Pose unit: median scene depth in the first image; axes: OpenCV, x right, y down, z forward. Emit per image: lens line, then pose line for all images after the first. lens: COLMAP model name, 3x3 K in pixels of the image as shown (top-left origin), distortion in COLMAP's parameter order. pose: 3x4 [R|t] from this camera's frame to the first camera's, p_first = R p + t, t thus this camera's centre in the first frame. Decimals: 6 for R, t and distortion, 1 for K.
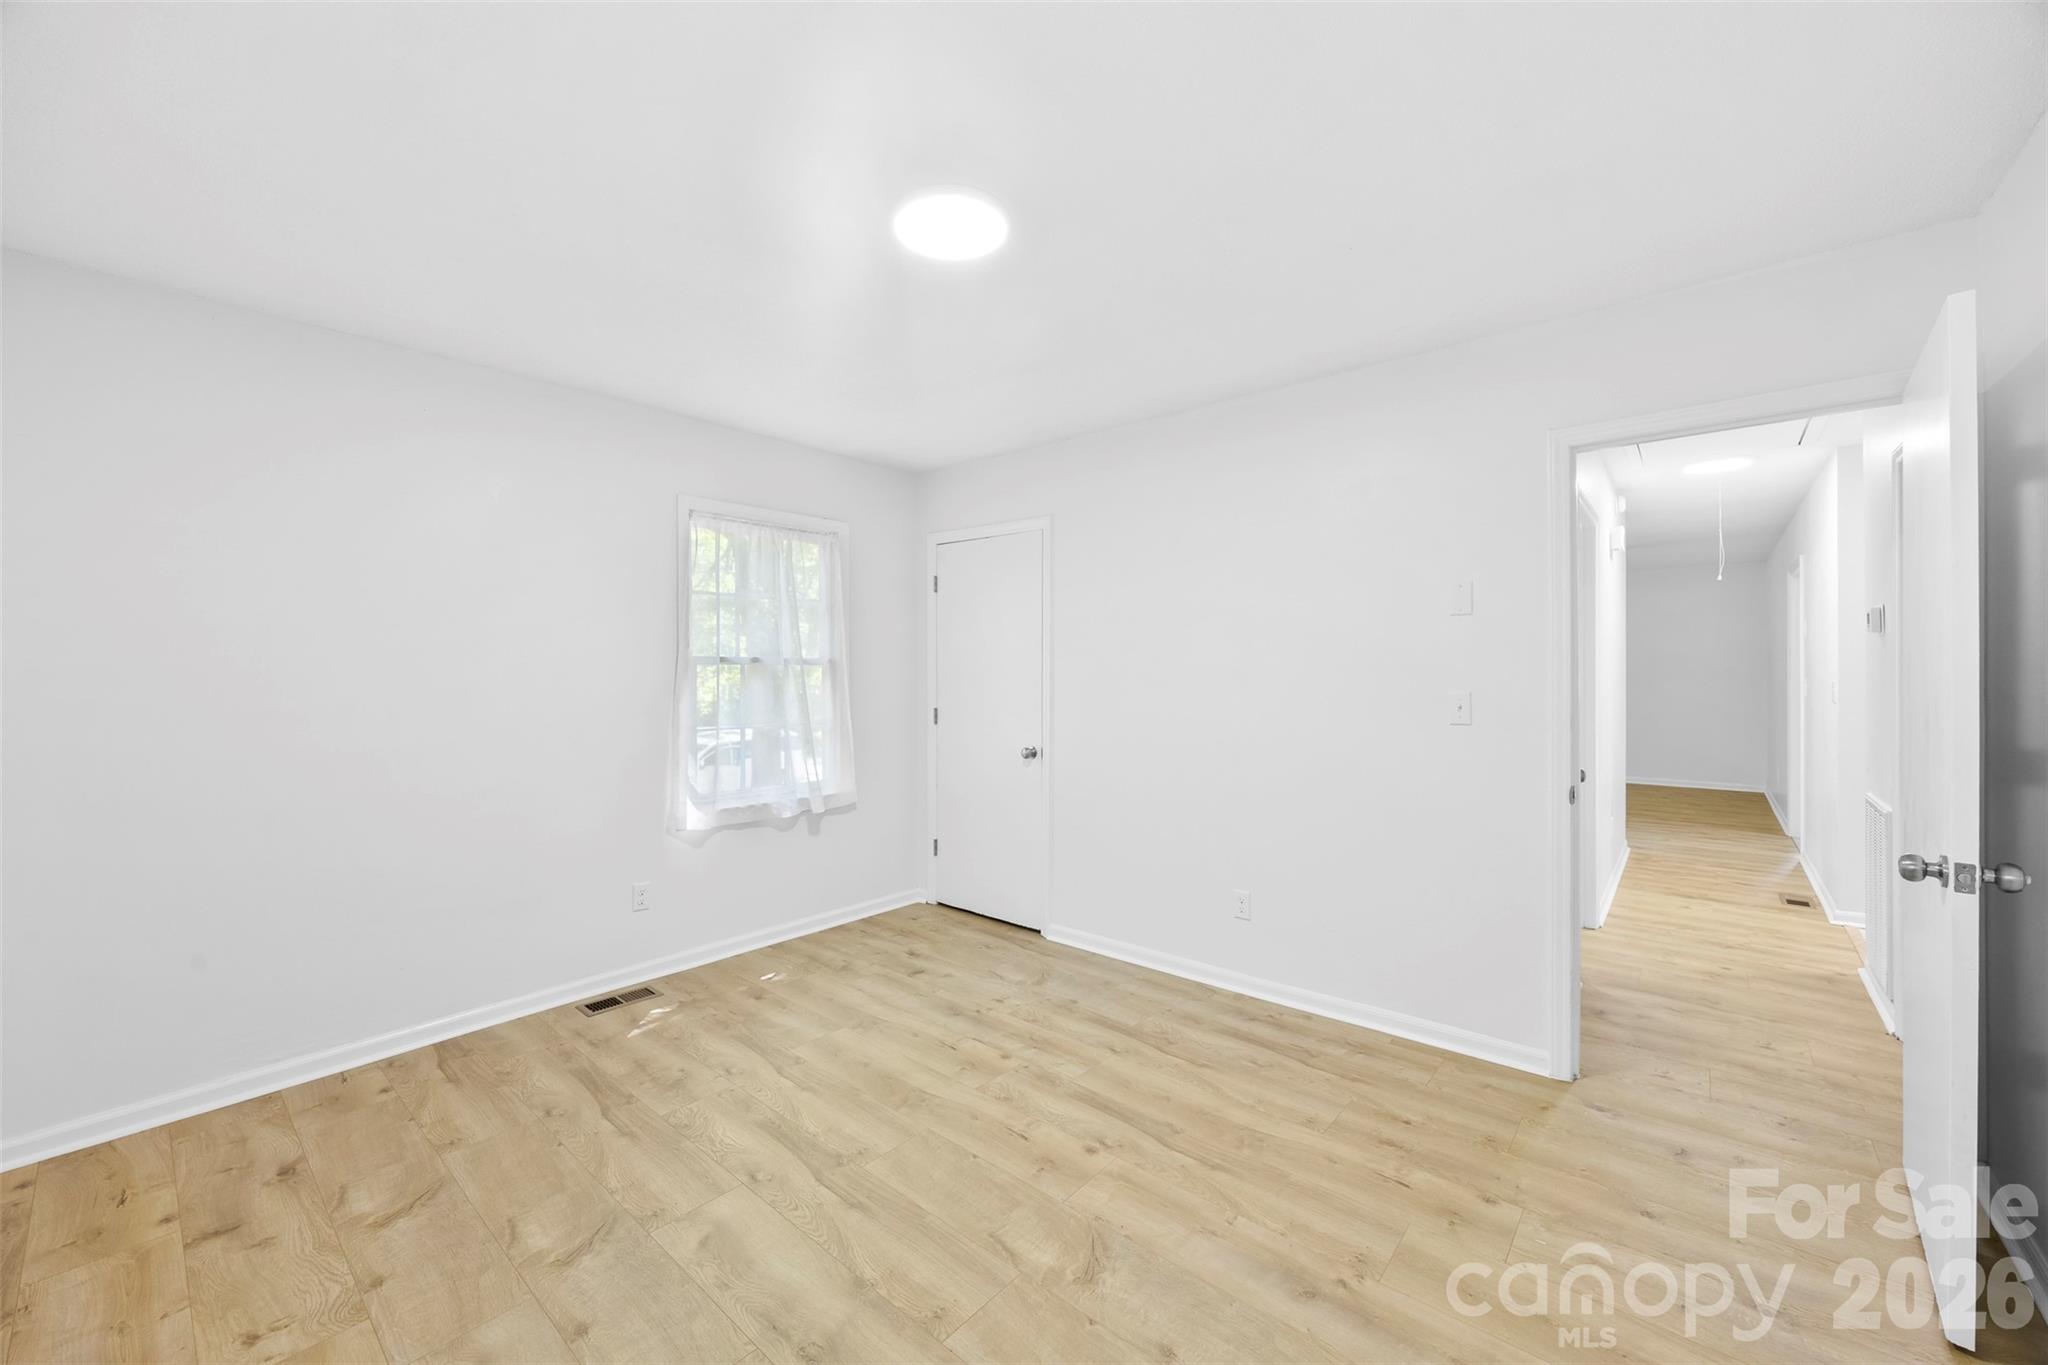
lens RADIAL K [[793.0, 0, 995.0], [0, 793.0, 676.1], [0, 0, 1]] dist [-0.001635, -0.000747]
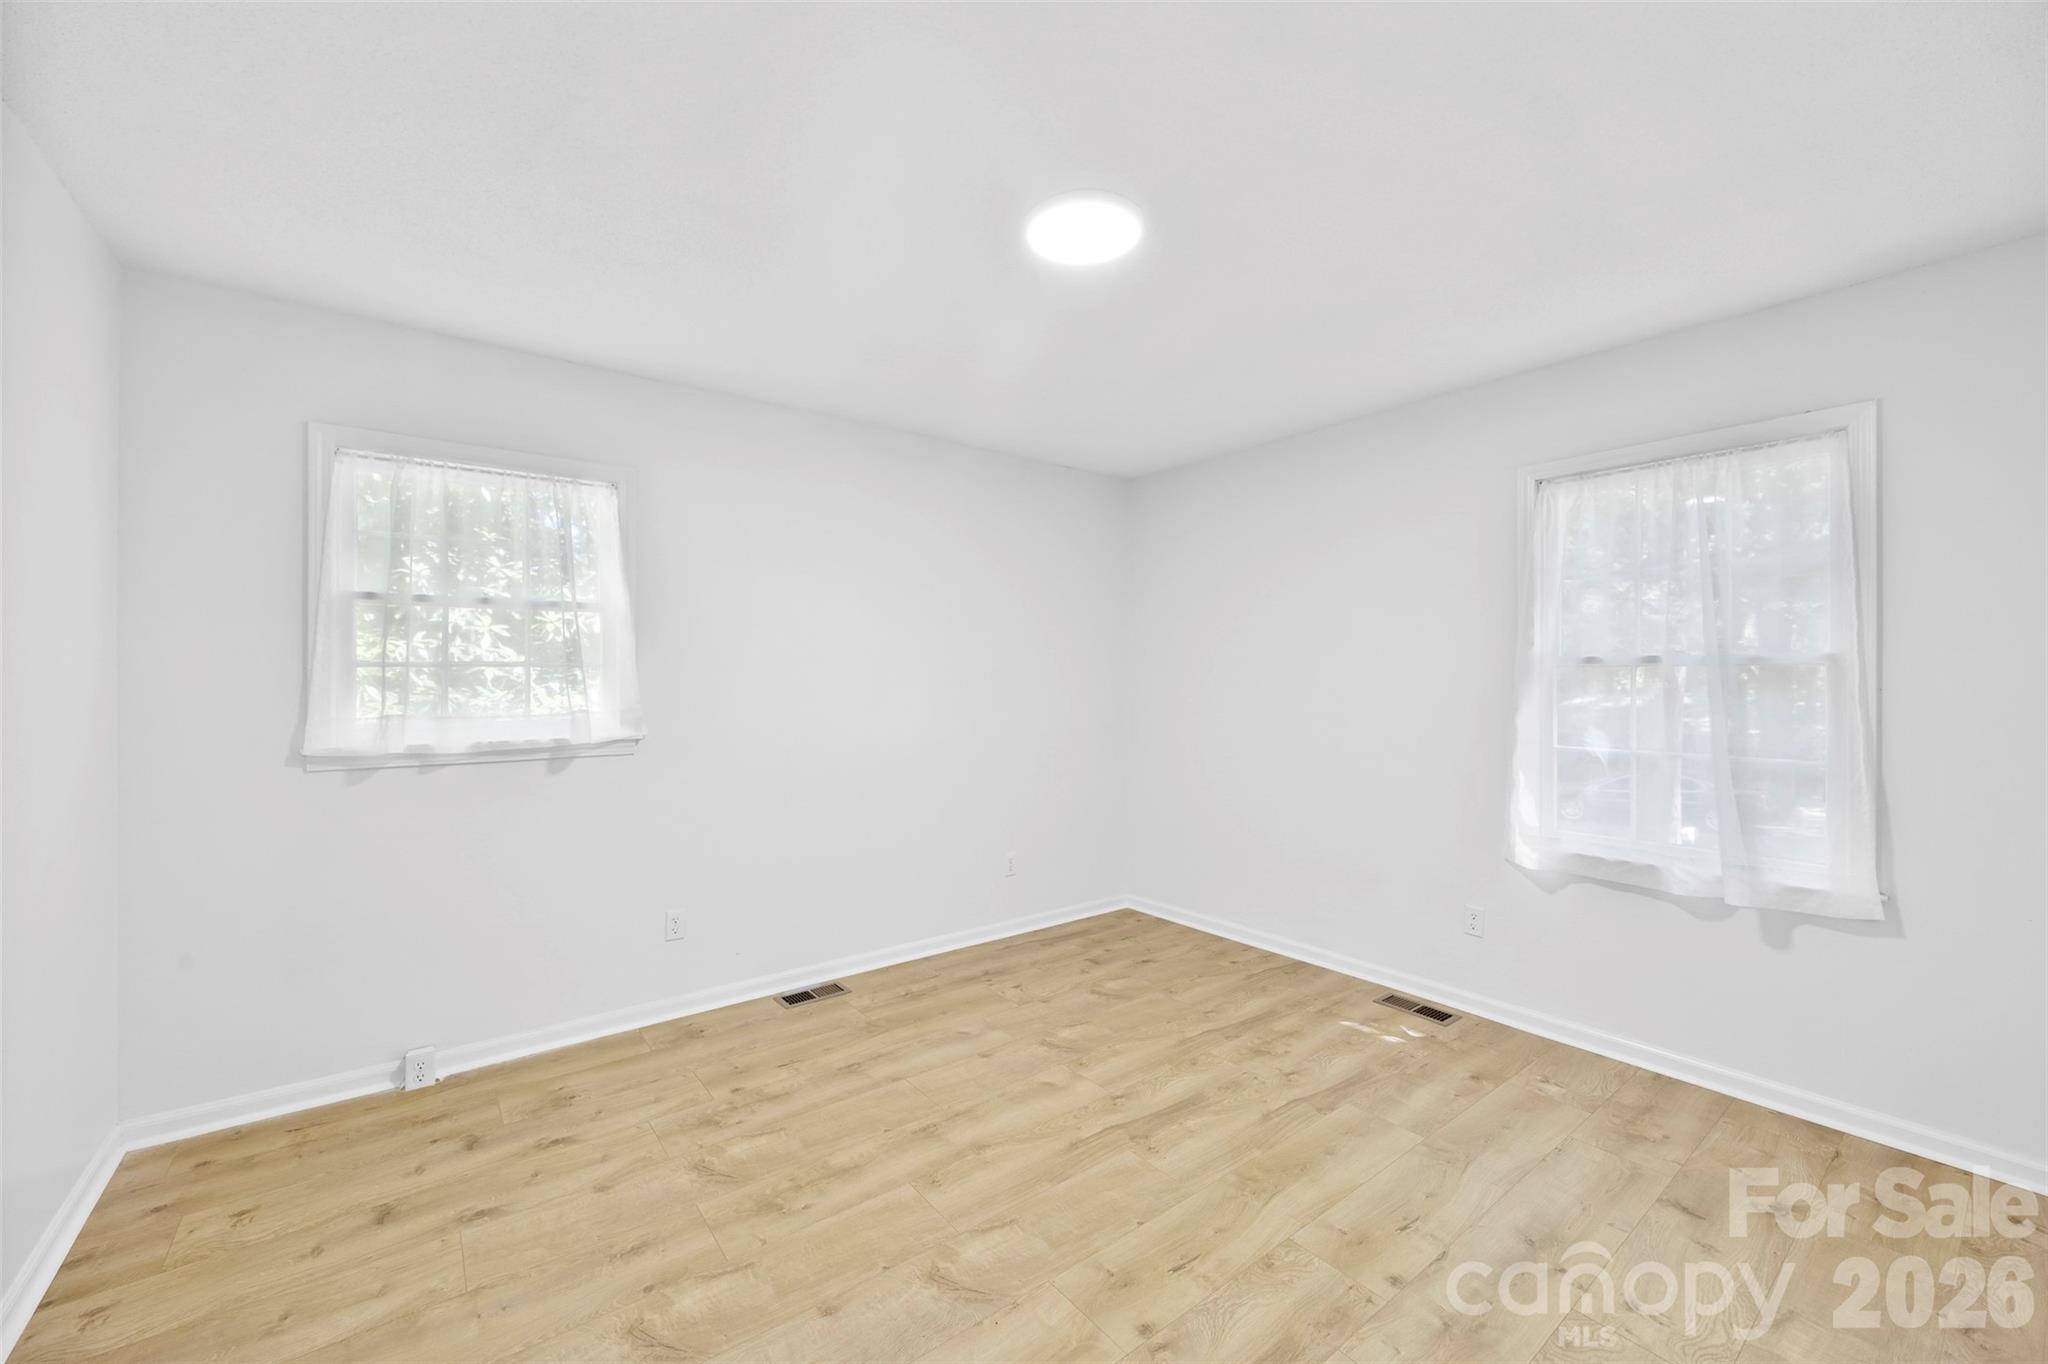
lens RADIAL K [[793.0, 0, 1022.1], [0, 793.0, 685.7], [0, 0, 1]] dist [-0.001635, -0.000747]
pose [[-0.178115, 0.012656, -0.983928, 0.713072], [-0.002518, 0.999908, 0.013317, -0.007072], [0.984007, 0.004849, -0.178067, 0.844798]]
